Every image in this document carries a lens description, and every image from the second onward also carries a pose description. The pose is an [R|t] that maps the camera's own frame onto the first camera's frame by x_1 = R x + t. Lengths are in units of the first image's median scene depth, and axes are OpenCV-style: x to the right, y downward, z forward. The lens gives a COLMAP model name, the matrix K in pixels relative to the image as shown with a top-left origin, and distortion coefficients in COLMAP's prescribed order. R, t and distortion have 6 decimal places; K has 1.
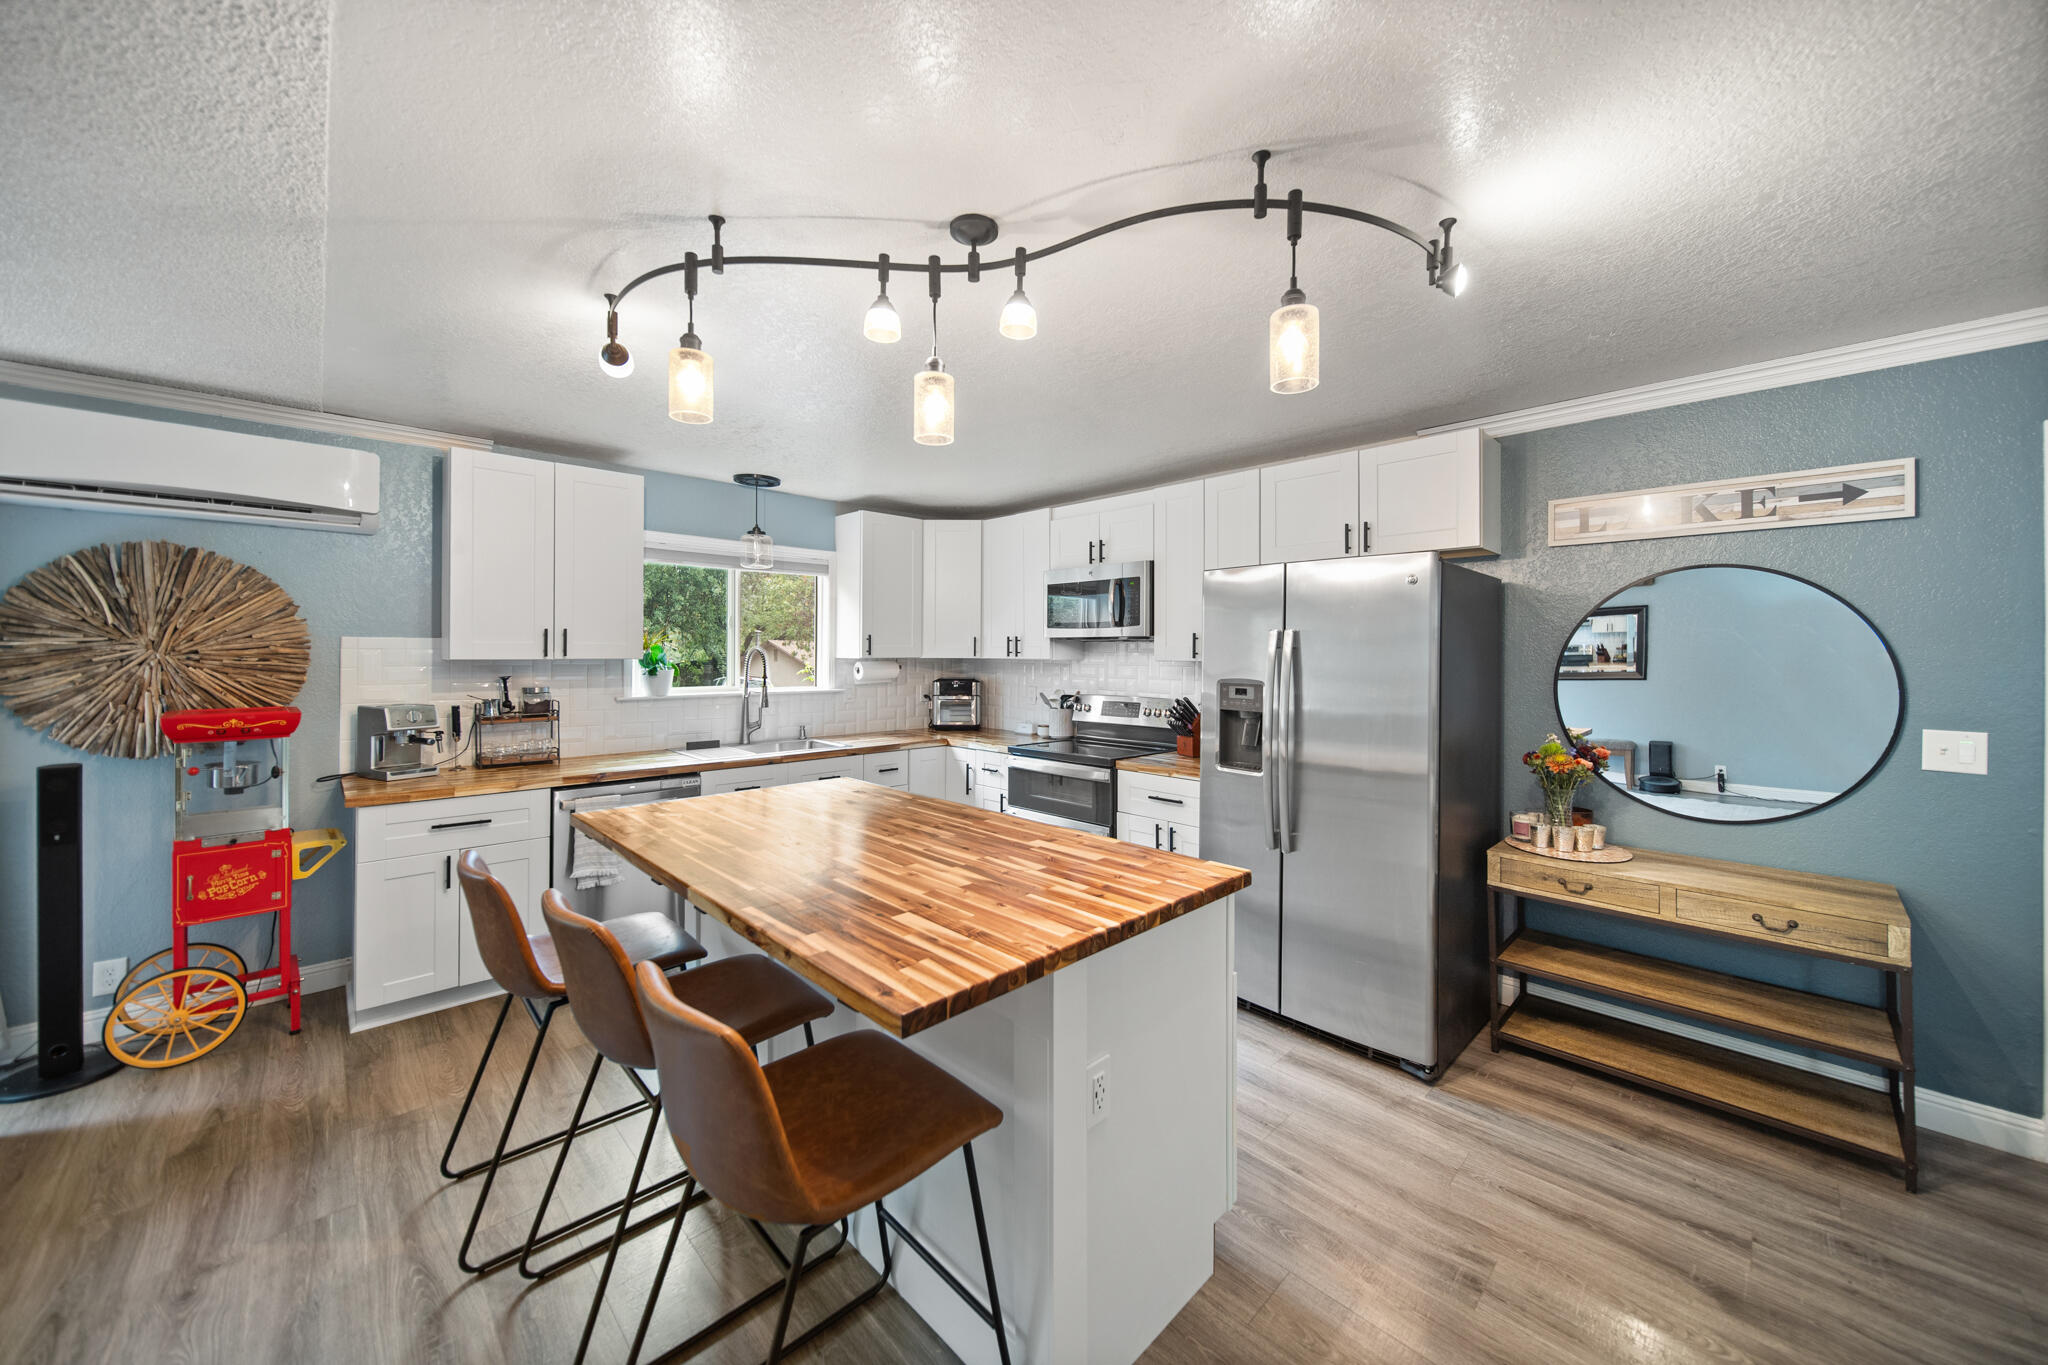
lens RADIAL K [[759.0, 0, 1019.4], [0, 759.0, 617.6], [0, 0, 1]] dist [0.001151, 0.000036]
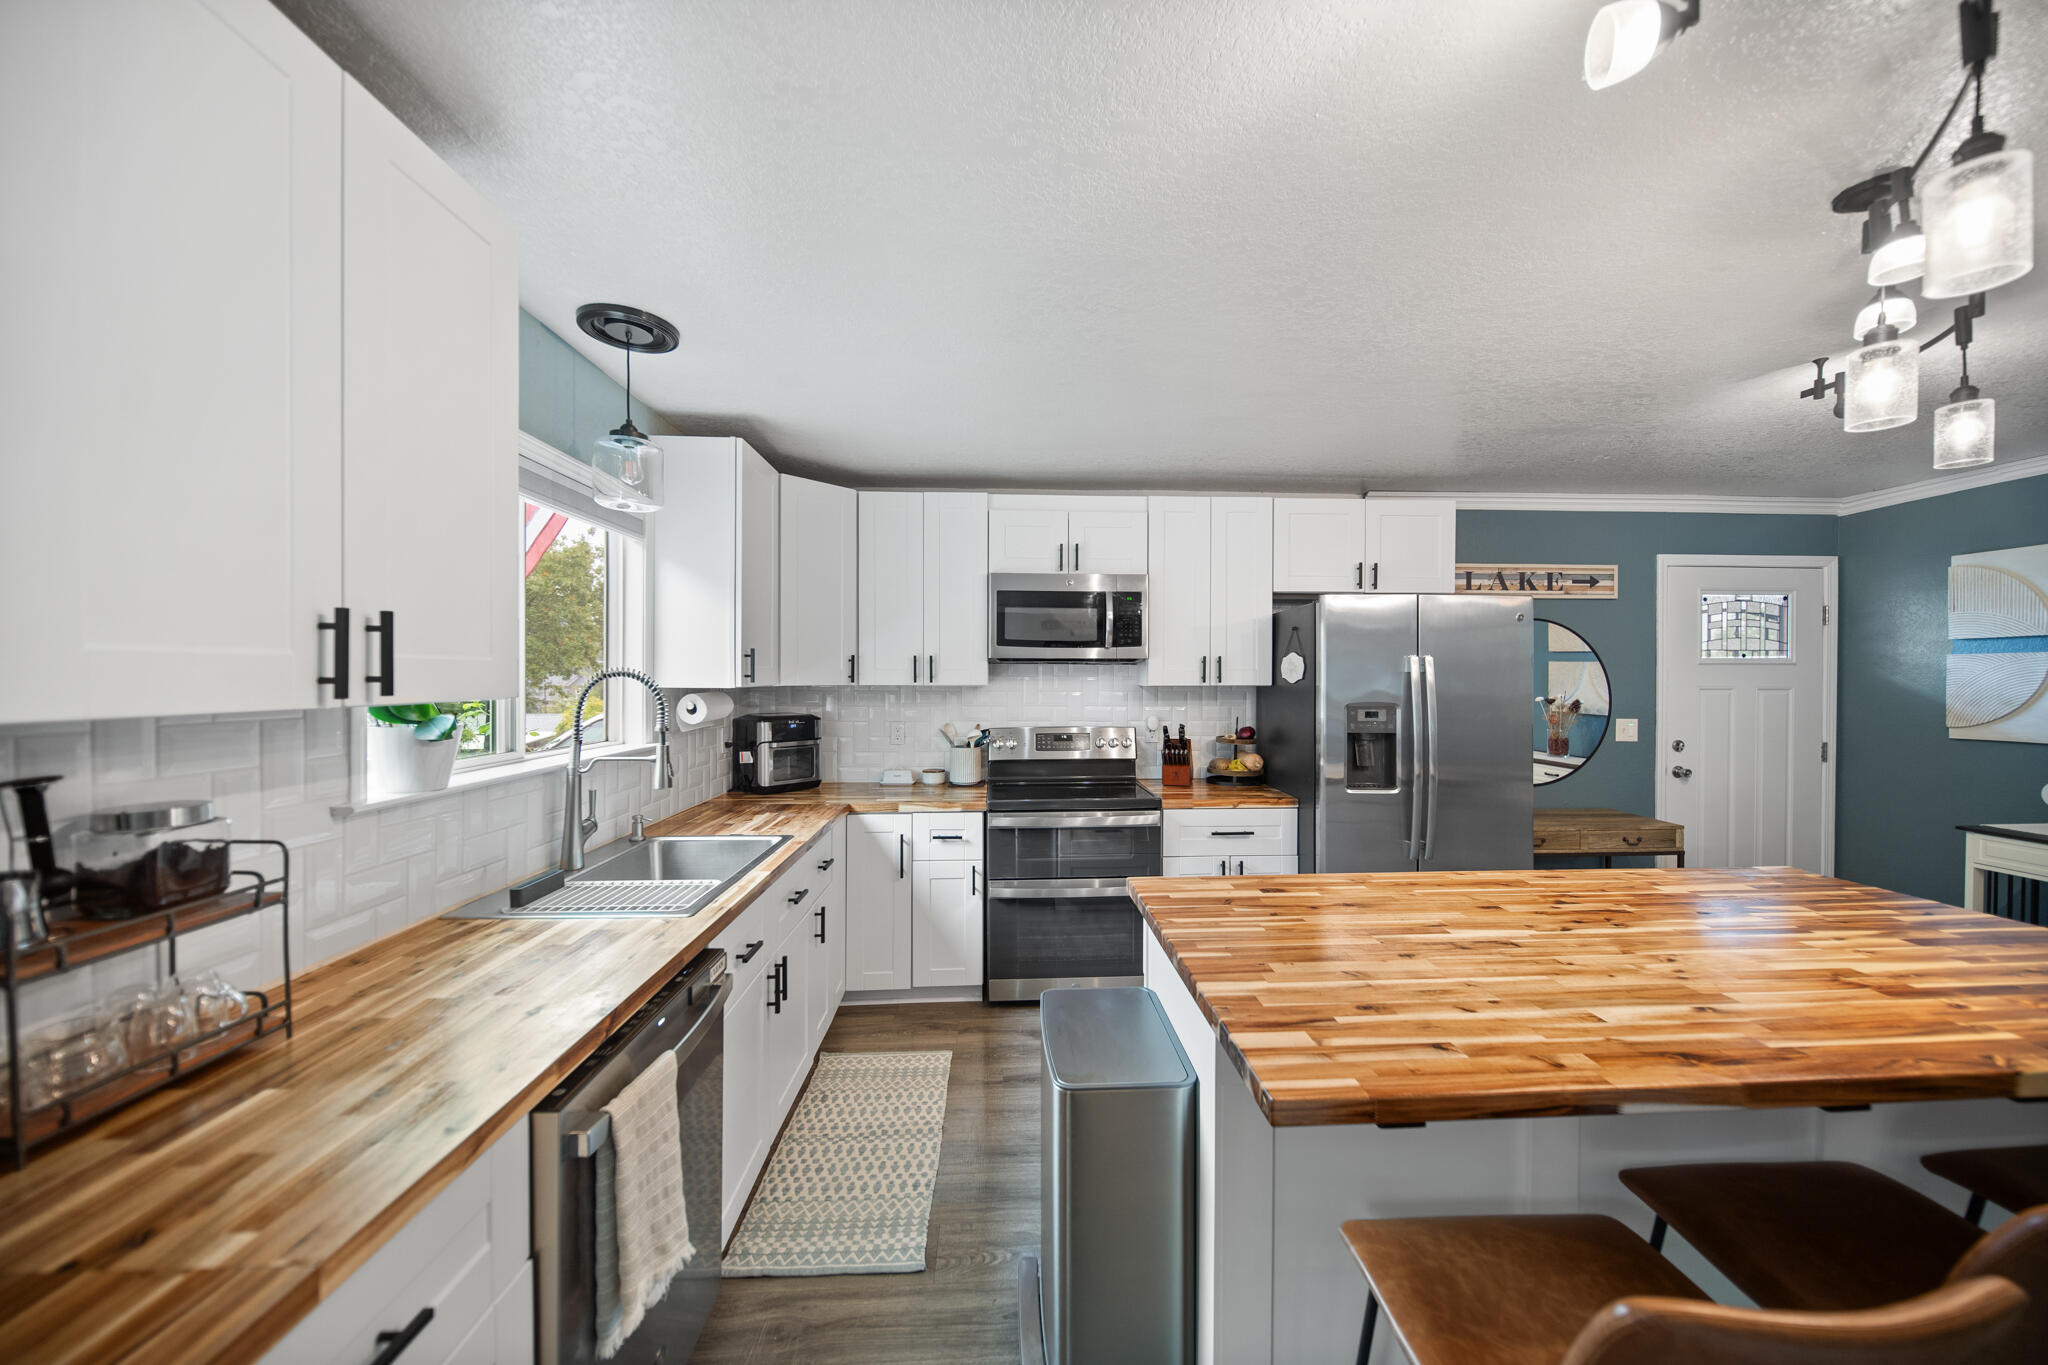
lens RADIAL K [[737.0, 0, 1032.6], [0, 737.0, 657.0], [0, 0, 1]] dist [-0.009379, -0.000165]
pose [[0.653090, 0.017318, 0.757082, -0.614180], [-0.033550, 0.999419, 0.006080, 0.023195], [-0.756537, -0.029371, 0.653291, 0.560326]]
